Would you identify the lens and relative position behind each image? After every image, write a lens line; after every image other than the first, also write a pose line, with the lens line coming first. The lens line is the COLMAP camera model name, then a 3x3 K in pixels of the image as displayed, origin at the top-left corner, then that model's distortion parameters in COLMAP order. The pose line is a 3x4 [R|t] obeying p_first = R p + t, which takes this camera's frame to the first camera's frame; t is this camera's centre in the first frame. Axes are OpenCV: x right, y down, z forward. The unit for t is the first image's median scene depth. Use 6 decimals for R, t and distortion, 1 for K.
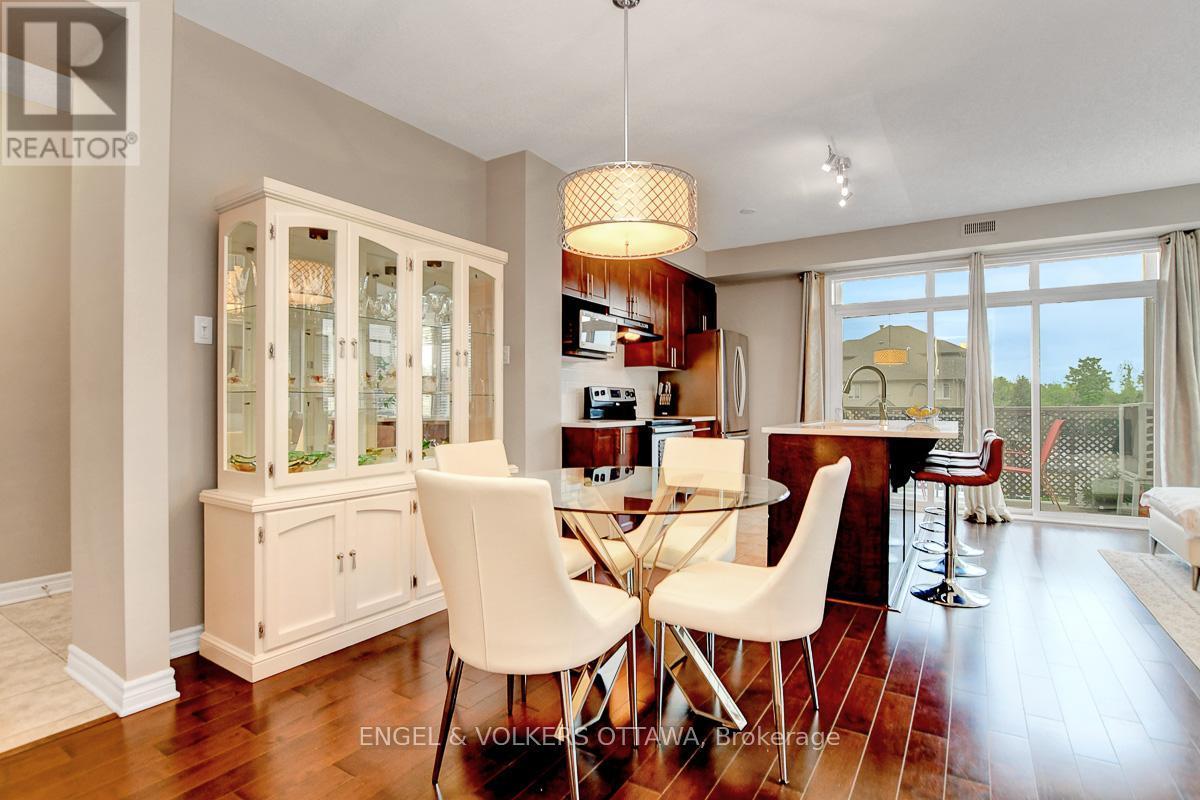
lens RADIAL K [[595.6, 0, 600.0], [0, 595.6, 400.0], [0, 0, 1]] dist [-0.009973, -0.000451]
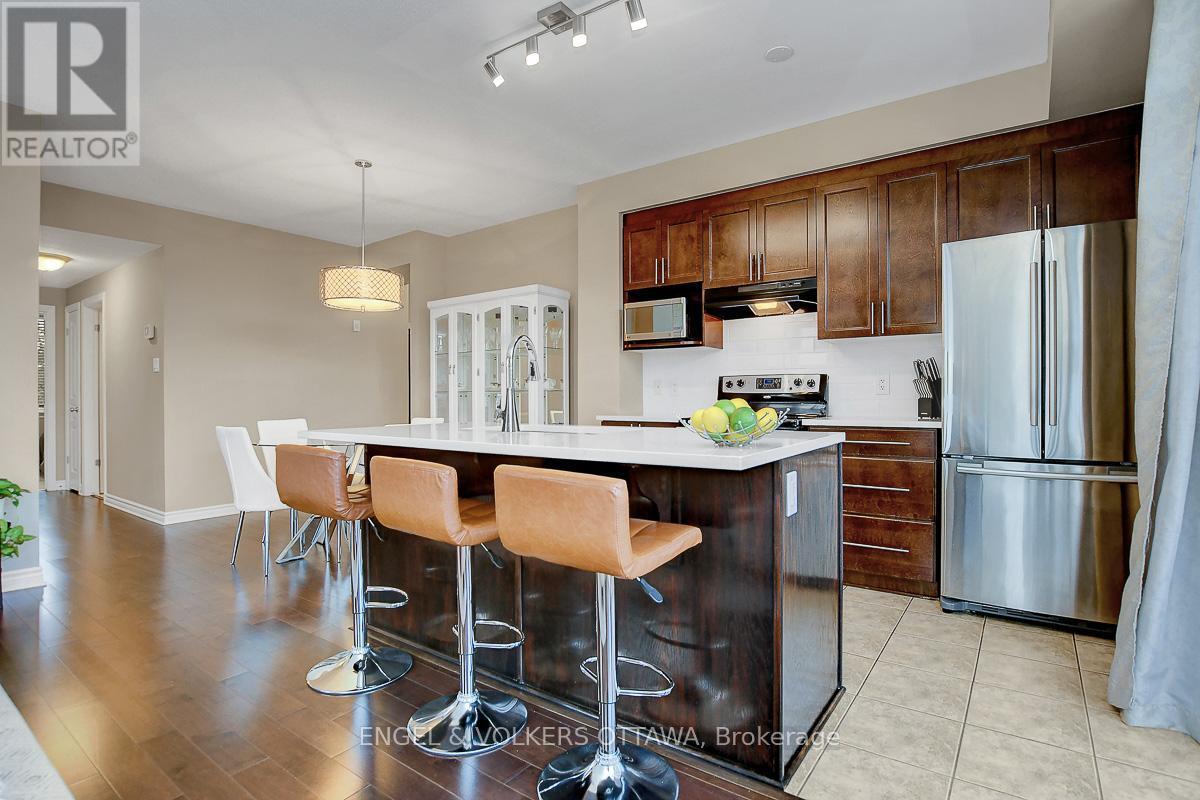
lens RADIAL K [[632.9, 0, 606.1], [0, 632.9, 400.0], [0, 0, 1]] dist [-0.003725, 0.000167]
pose [[-0.030697, 0.002826, -0.999525, 0.817787], [0.003711, 0.999989, 0.002713, 0.007363], [0.999522, -0.003626, -0.030707, 0.798817]]
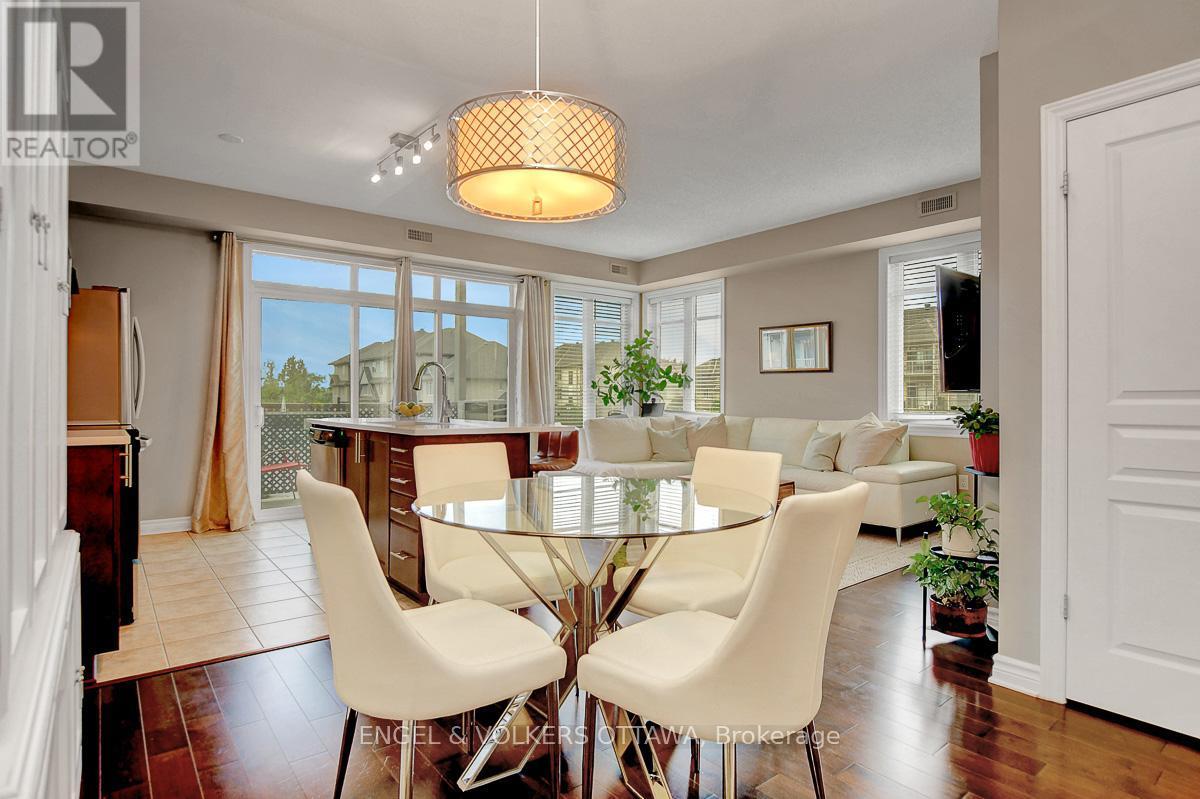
lens RADIAL K [[632.9, 0, 606.1], [0, 632.9, 399.5], [0, 0, 1]] dist [-0.003725, 0.000167]
pose [[0.329018, -0.002047, 0.944321, -0.308369], [-0.003580, 0.999988, 0.003415, -0.001461], [-0.944317, -0.004504, 0.329007, 0.295526]]
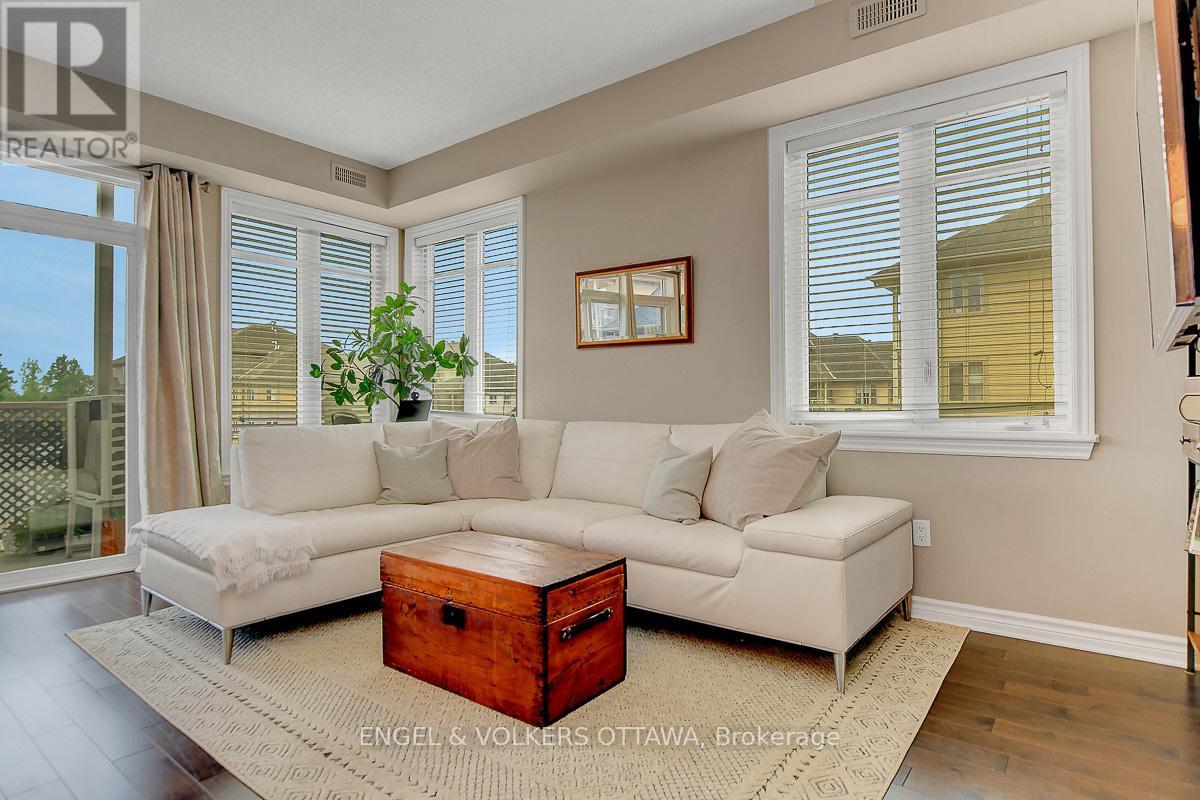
lens RADIAL K [[632.9, 0, 606.1], [0, 632.9, 400.0], [0, 0, 1]] dist [-0.003725, 0.000167]
pose [[0.098893, 0.005111, 0.995085, 0.206350], [0.001035, 0.999986, -0.005239, 0.015197], [-0.995098, 0.001548, 0.098886, 0.310449]]
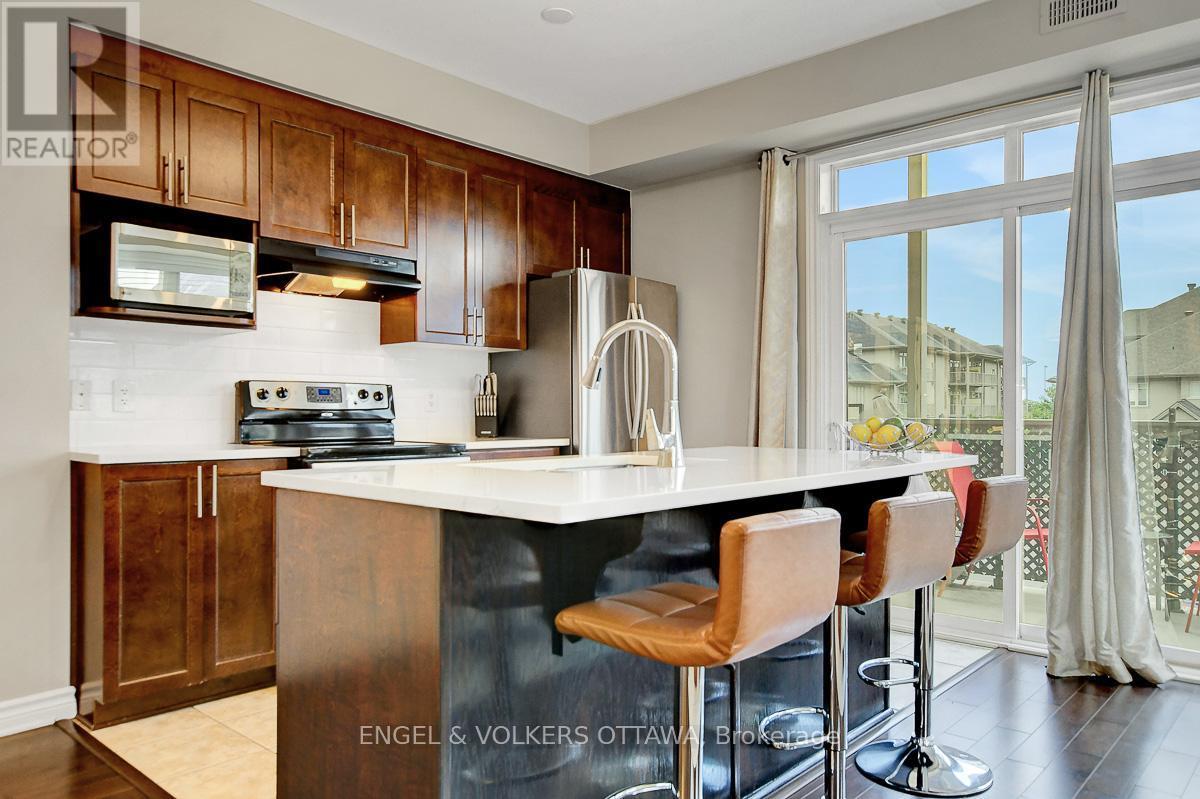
lens RADIAL K [[846.3, 0, 601.0], [0, 846.3, 411.4], [0, 0, 1]] dist [0.007826, 0.004026]
pose [[0.984046, -0.000049, -0.177914, 0.384537], [0.001137, 0.999981, 0.006016, -0.000099], [0.177910, -0.006122, 0.984028, 0.310514]]
